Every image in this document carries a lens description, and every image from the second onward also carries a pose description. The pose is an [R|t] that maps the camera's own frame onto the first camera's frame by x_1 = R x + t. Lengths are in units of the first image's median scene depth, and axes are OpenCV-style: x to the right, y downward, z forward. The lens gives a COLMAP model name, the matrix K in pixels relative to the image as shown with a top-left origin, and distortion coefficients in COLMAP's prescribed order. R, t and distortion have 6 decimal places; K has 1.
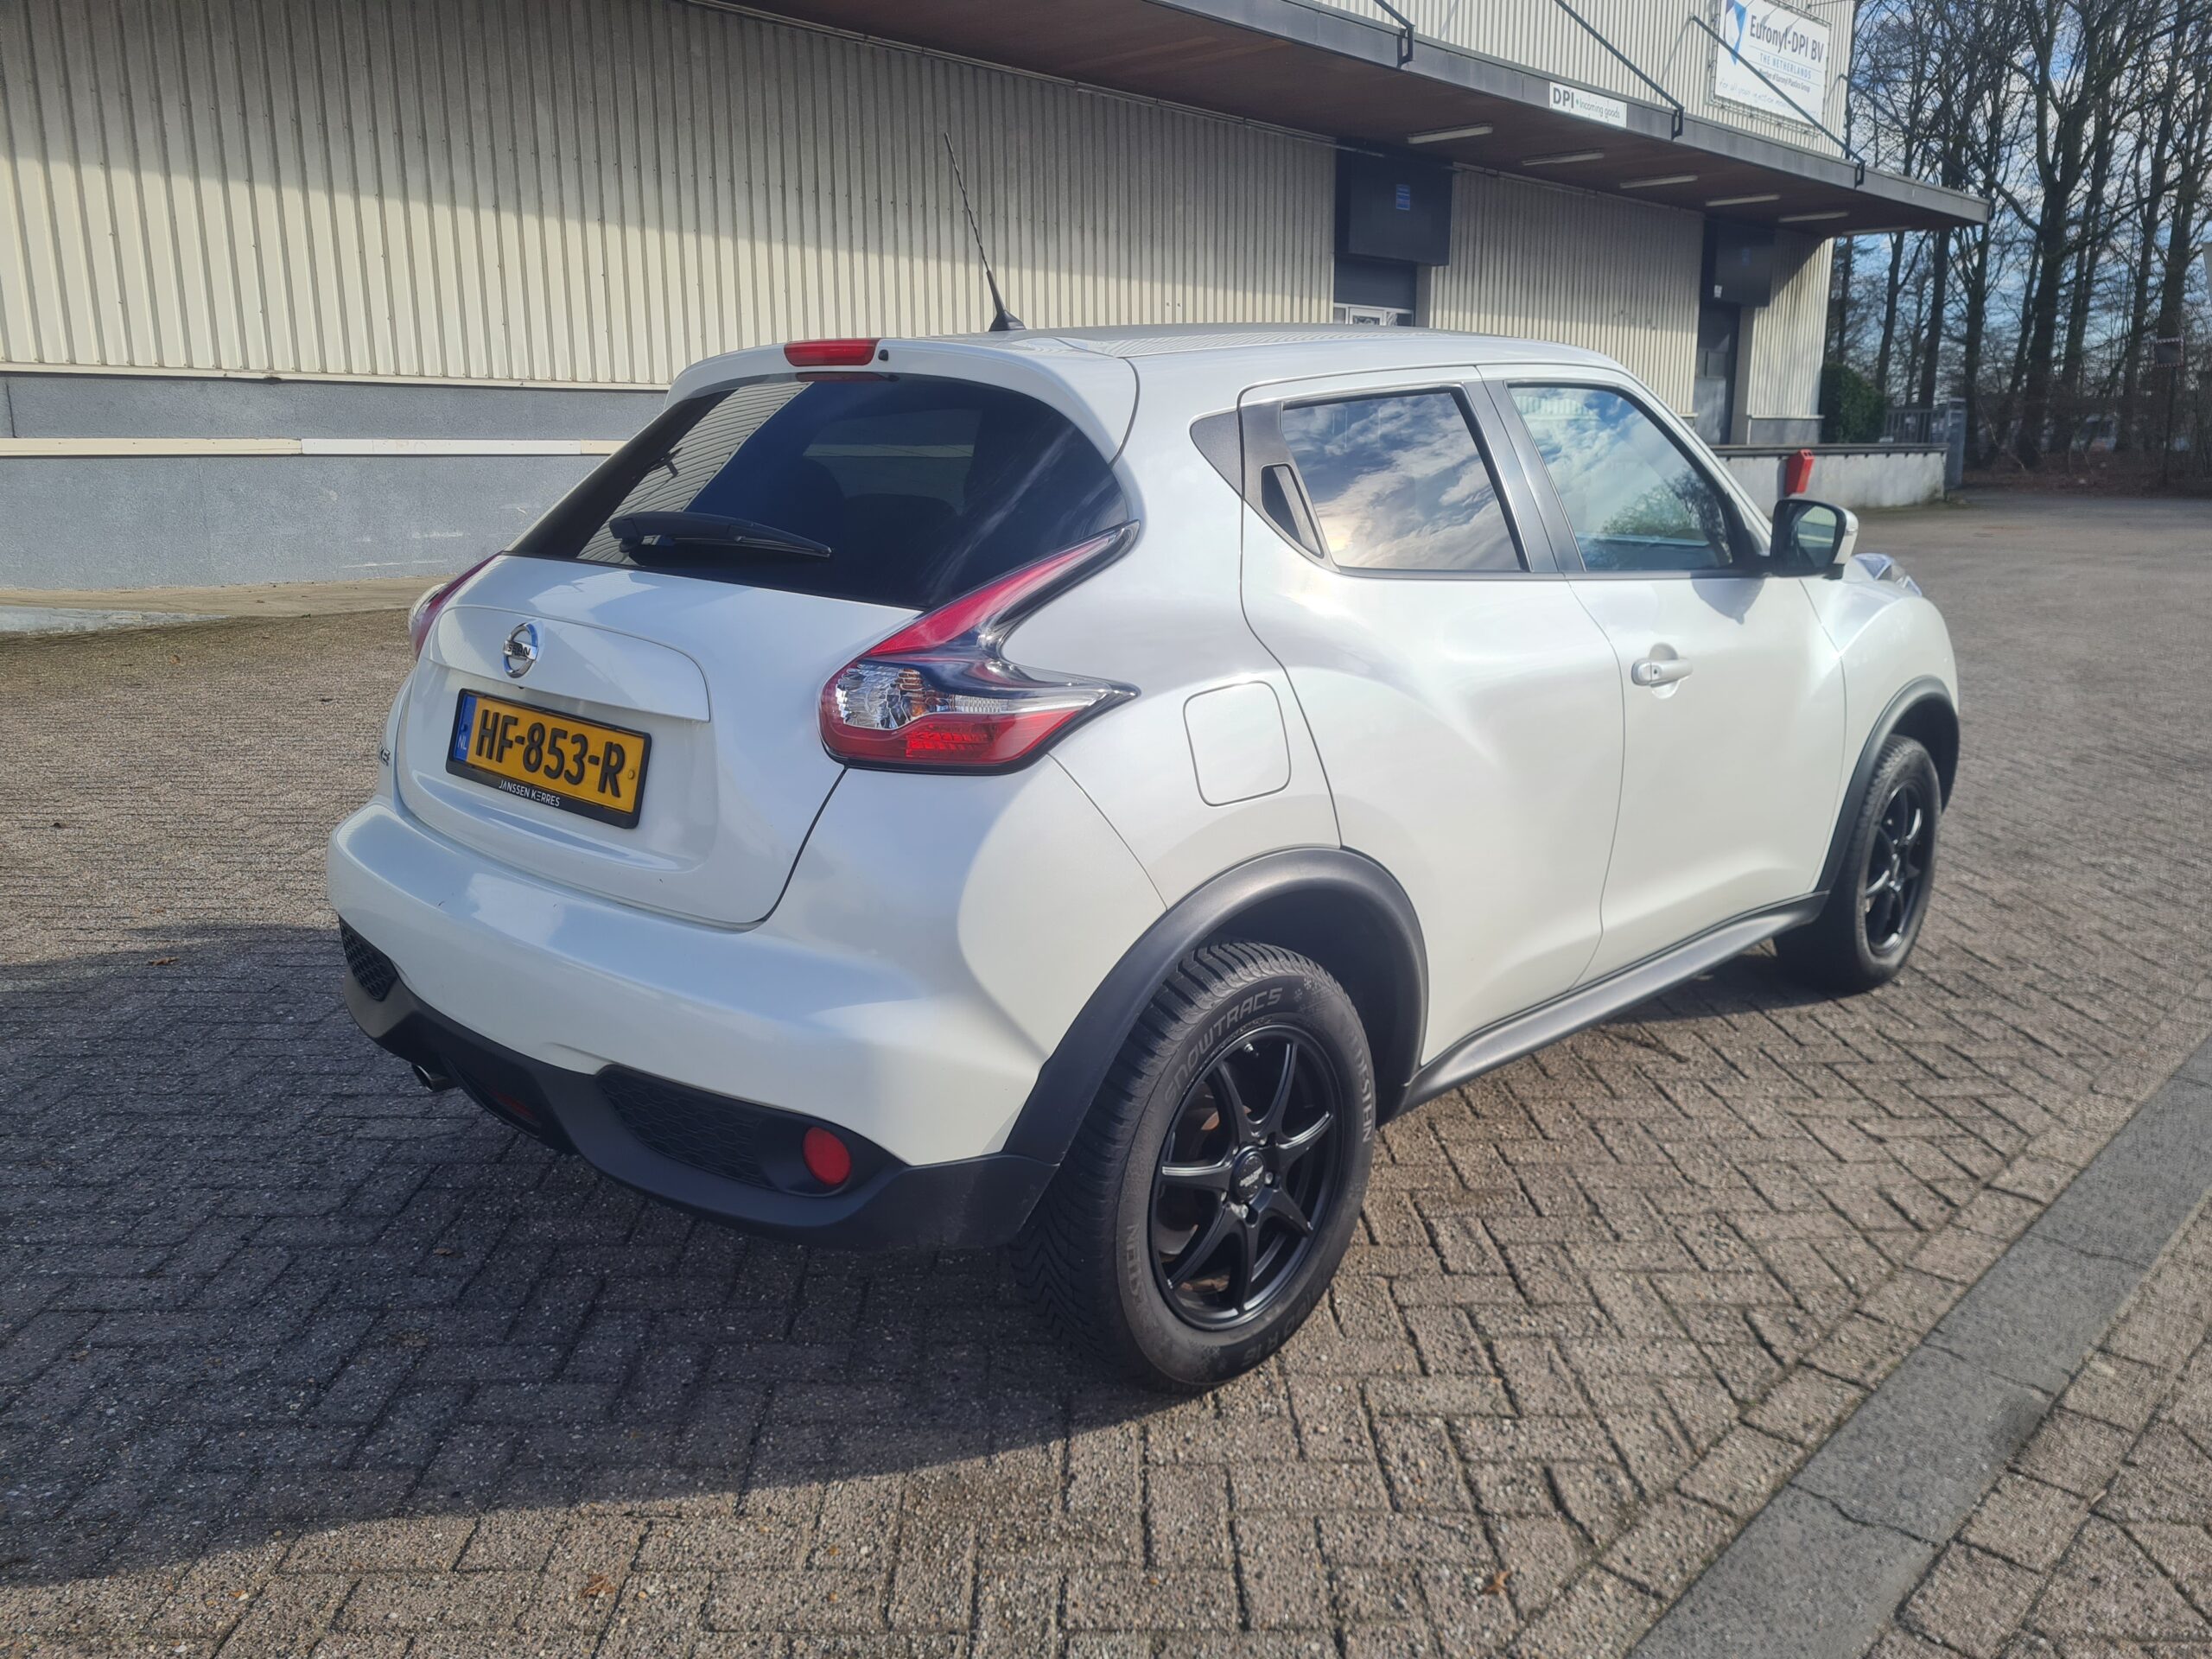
lens RADIAL K [[1670.5, 0, 1112.1], [0, 1670.5, 814.9], [0, 0, 1]] dist [0.037356, -0.029539]
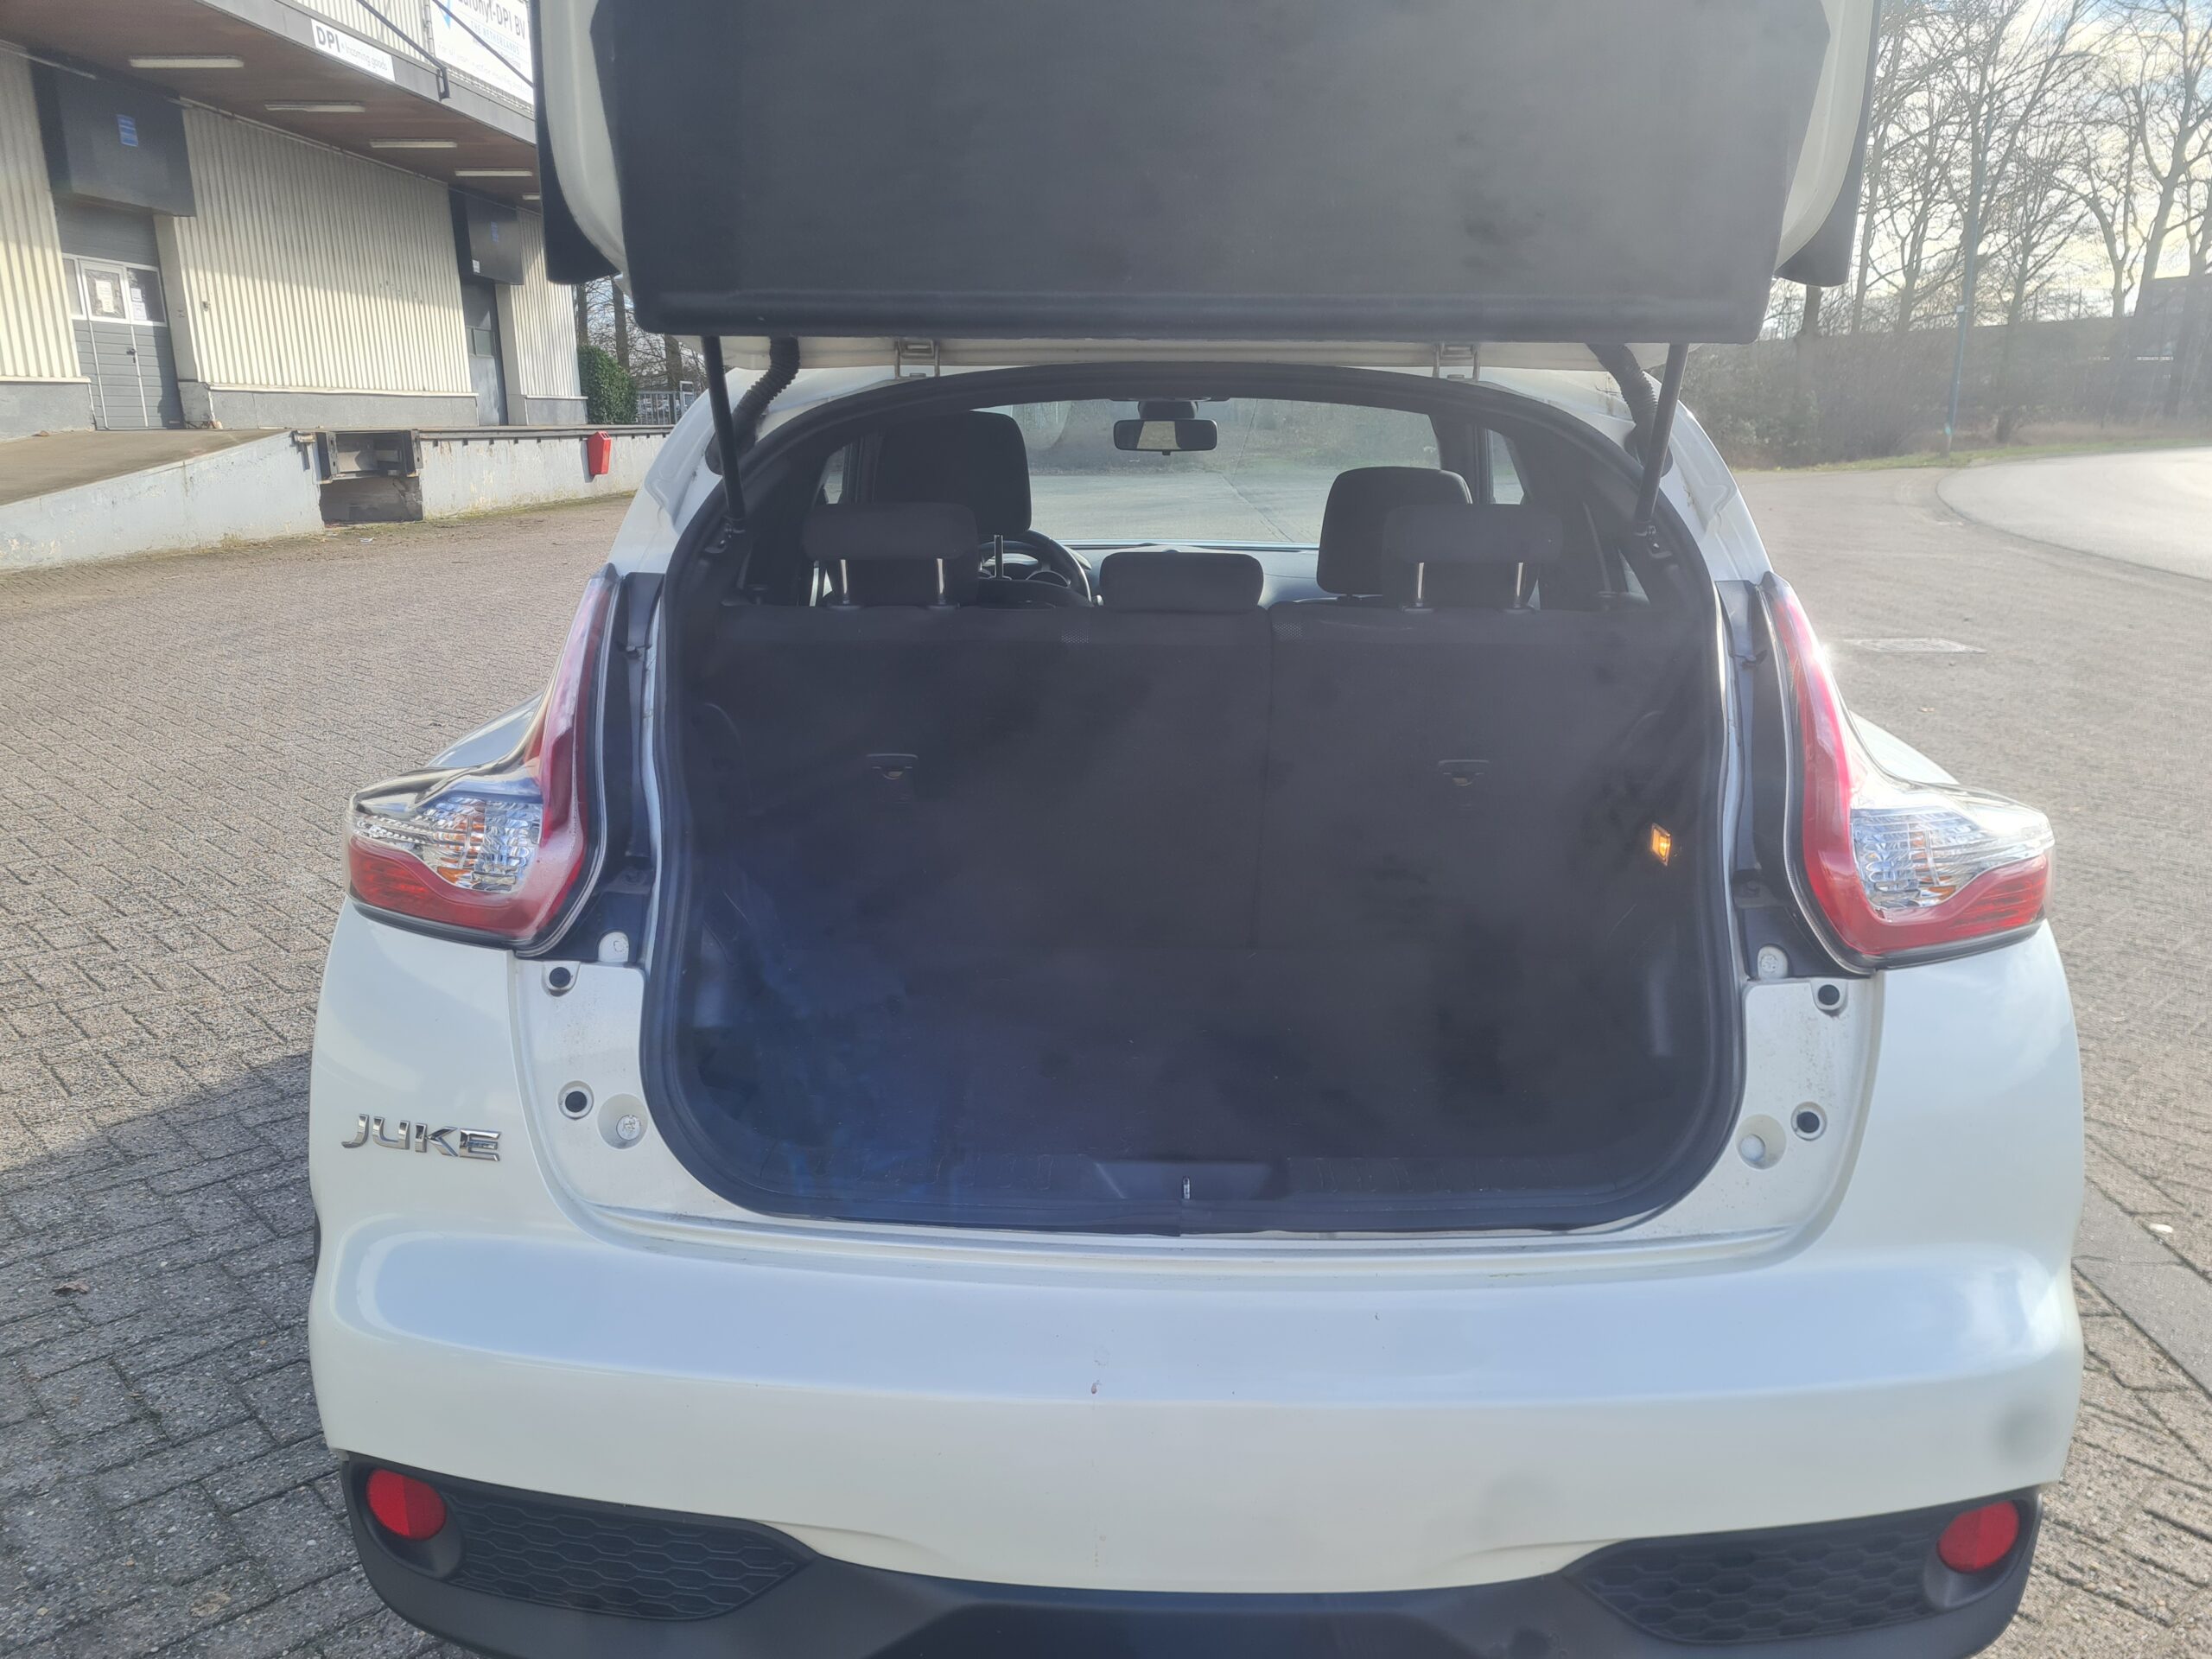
lens RADIAL K [[1670.5, 0, 1107.4], [0, 1670.5, 838.8], [0, 0, 1]] dist [0.037356, -0.029539]
pose [[0.740807, -0.170830, 0.649633, -0.081596], [0.153970, 0.984556, 0.083323, -0.018348], [-0.653834, 0.038298, 0.755668, 0.066889]]
